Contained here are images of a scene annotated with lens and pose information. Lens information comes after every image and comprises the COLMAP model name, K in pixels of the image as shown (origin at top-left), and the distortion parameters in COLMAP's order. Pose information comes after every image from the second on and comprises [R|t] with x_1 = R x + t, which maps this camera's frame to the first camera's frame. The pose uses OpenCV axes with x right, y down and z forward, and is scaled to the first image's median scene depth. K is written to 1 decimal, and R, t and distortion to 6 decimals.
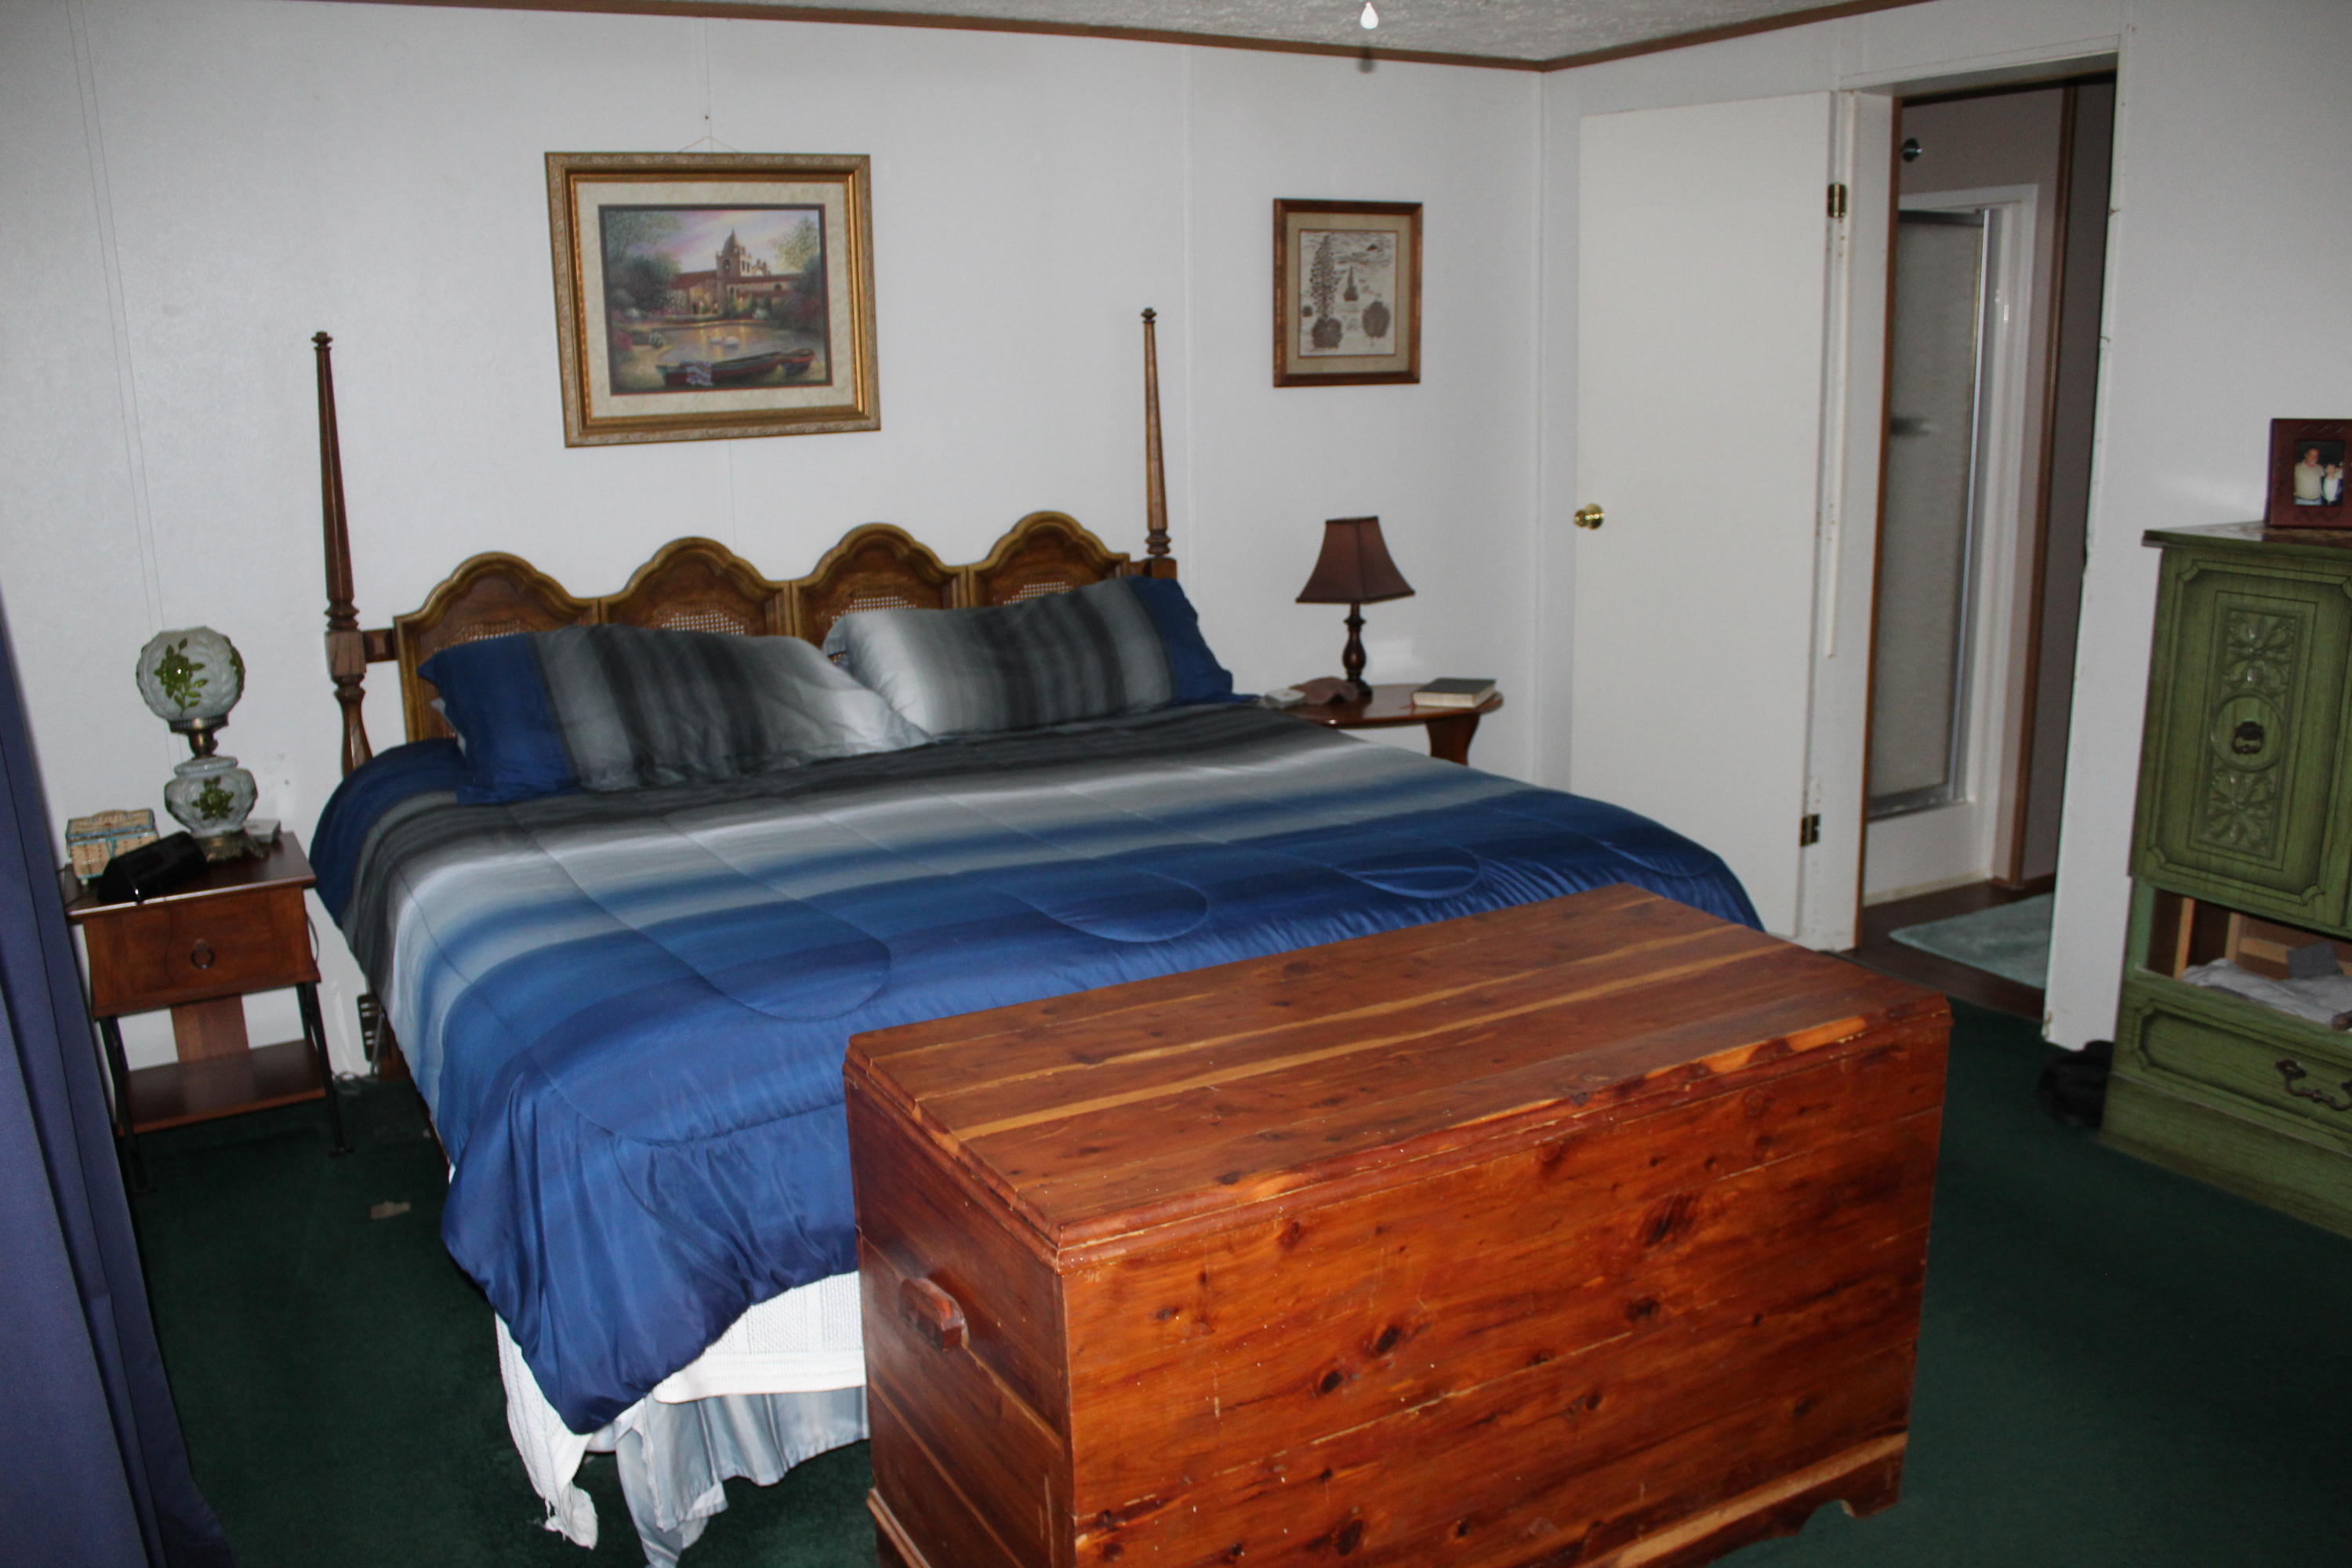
lens RADIAL K [[1978.2, 0, 1161.2], [0, 1978.2, 790.5], [0, 0, 1]] dist [-0.151818, 0.150876]
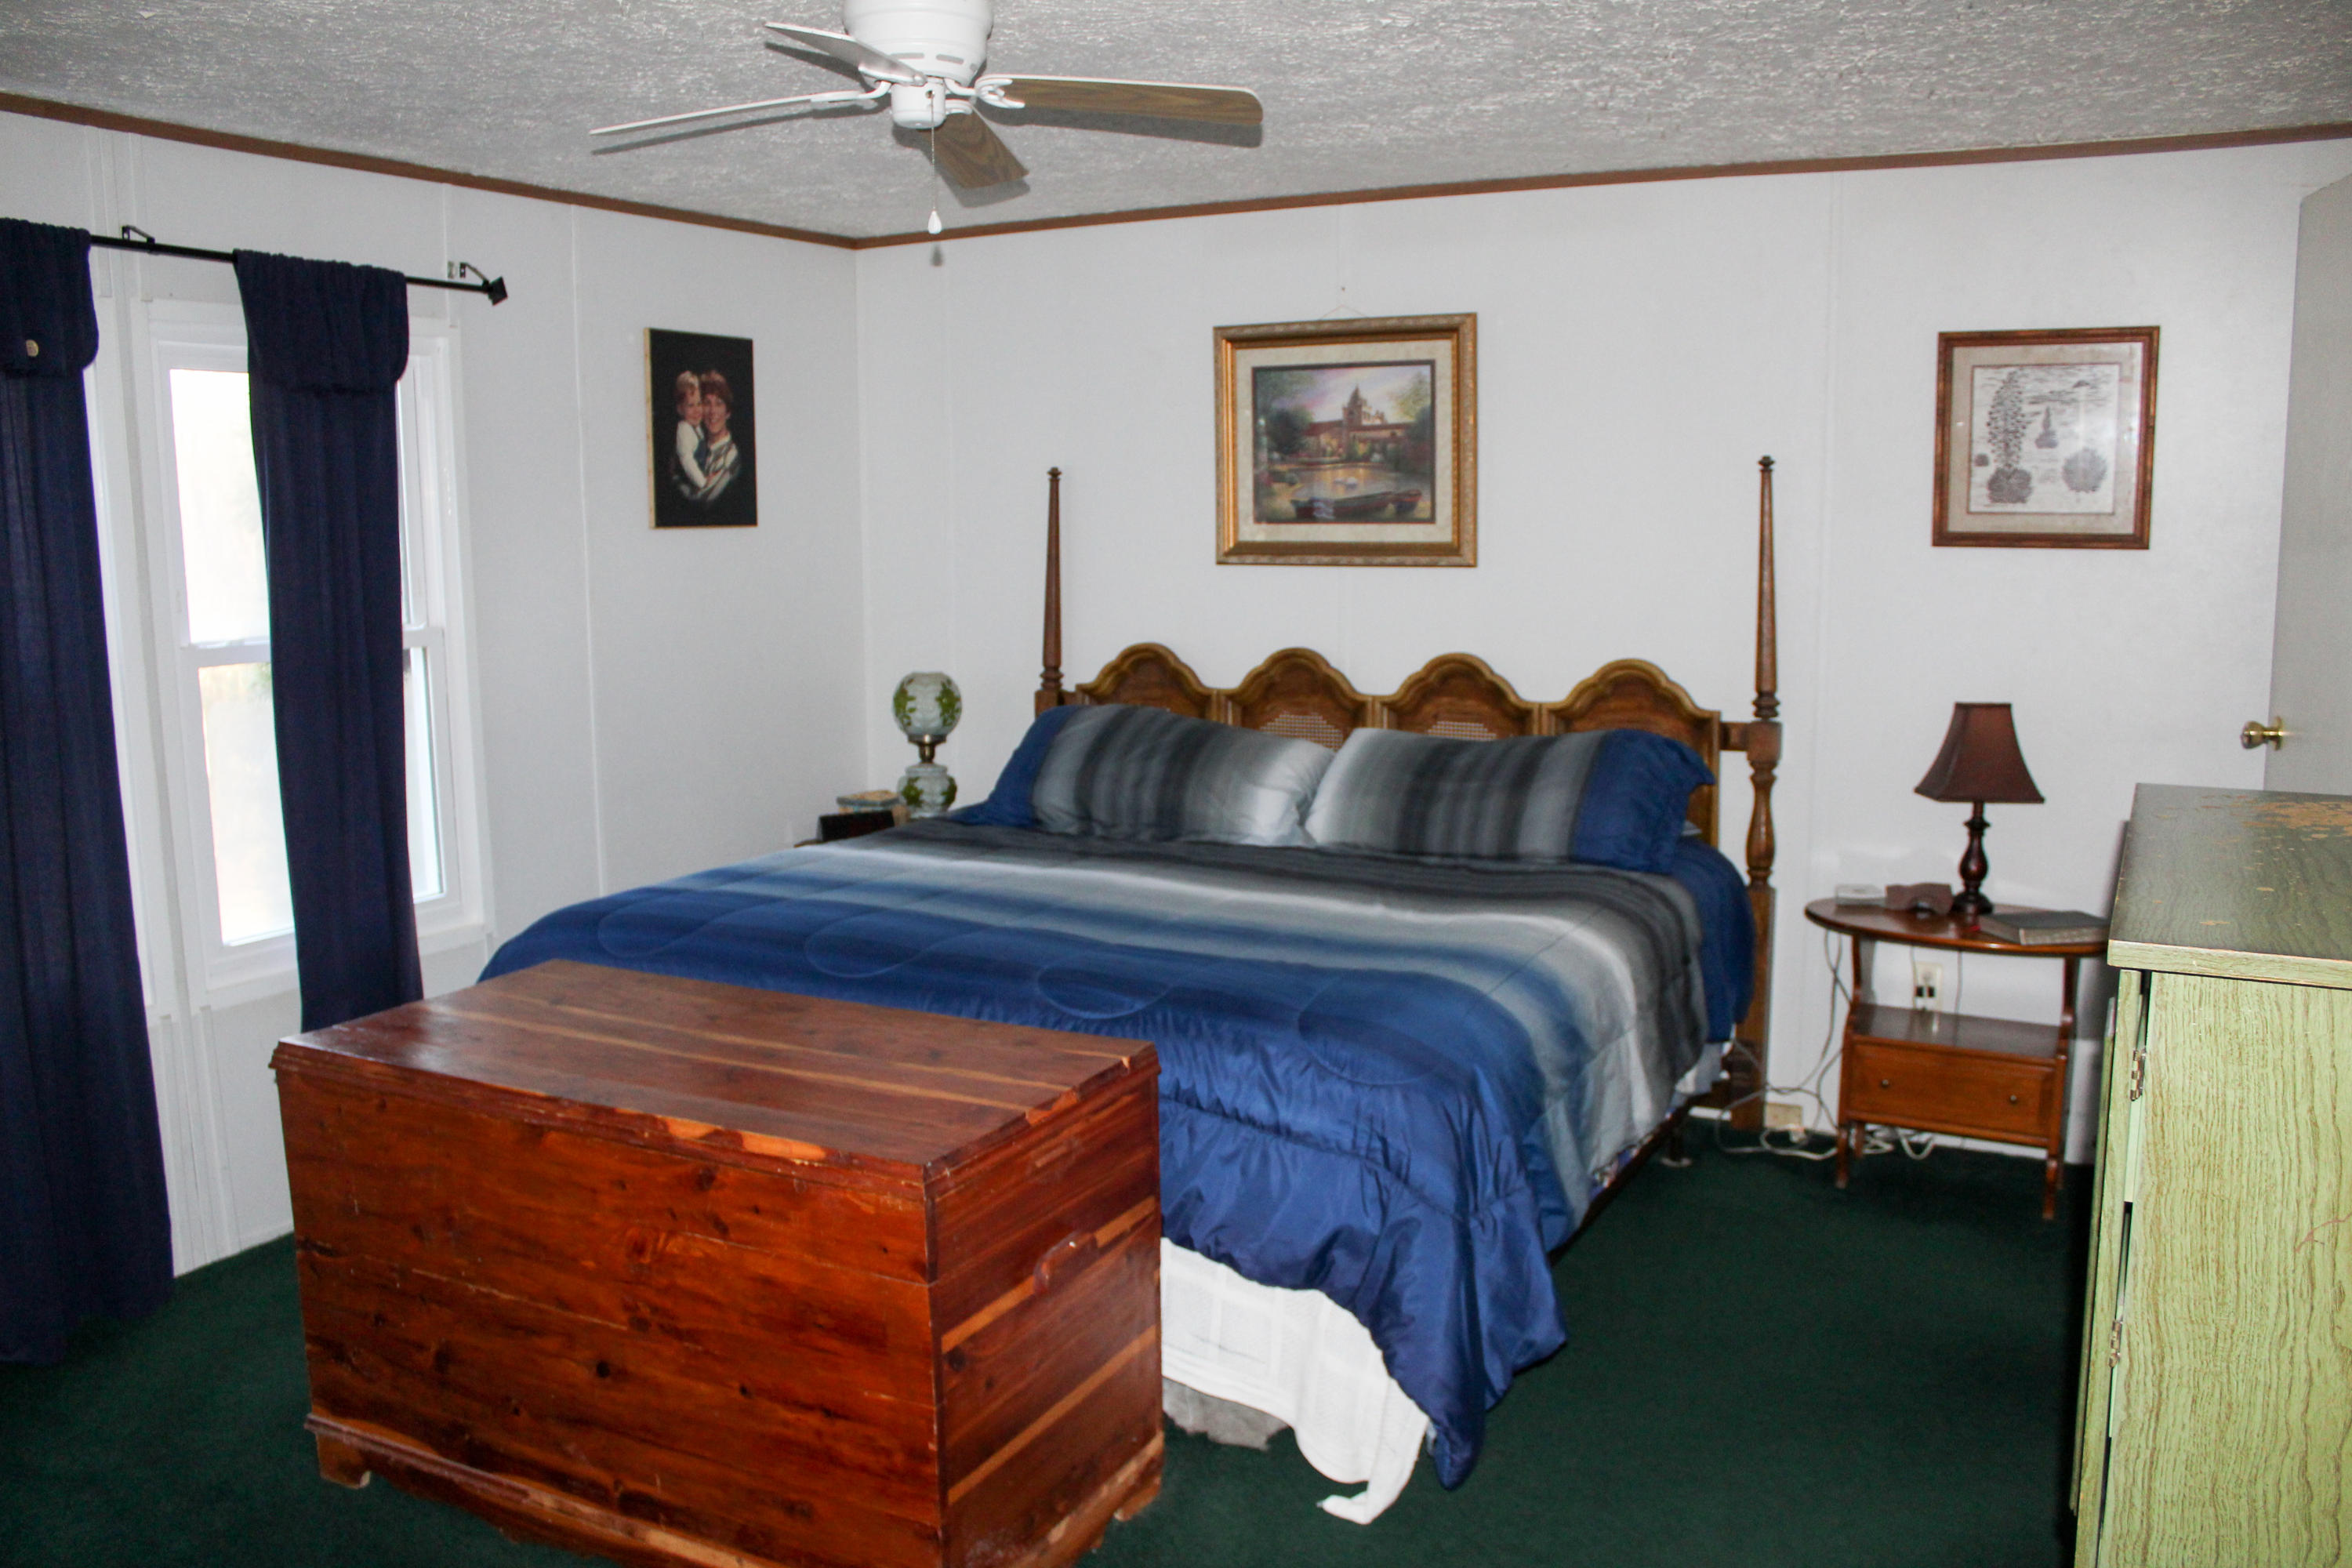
lens RADIAL K [[1978.2, 0, 1161.2], [0, 1978.2, 790.5], [0, 0, 1]] dist [-0.151818, 0.150876]
pose [[0.539625, 0.140691, -0.830067, 0.696625], [-0.189980, 0.980857, 0.042743, -0.080343], [0.820190, 0.134631, 0.556024, 0.290385]]
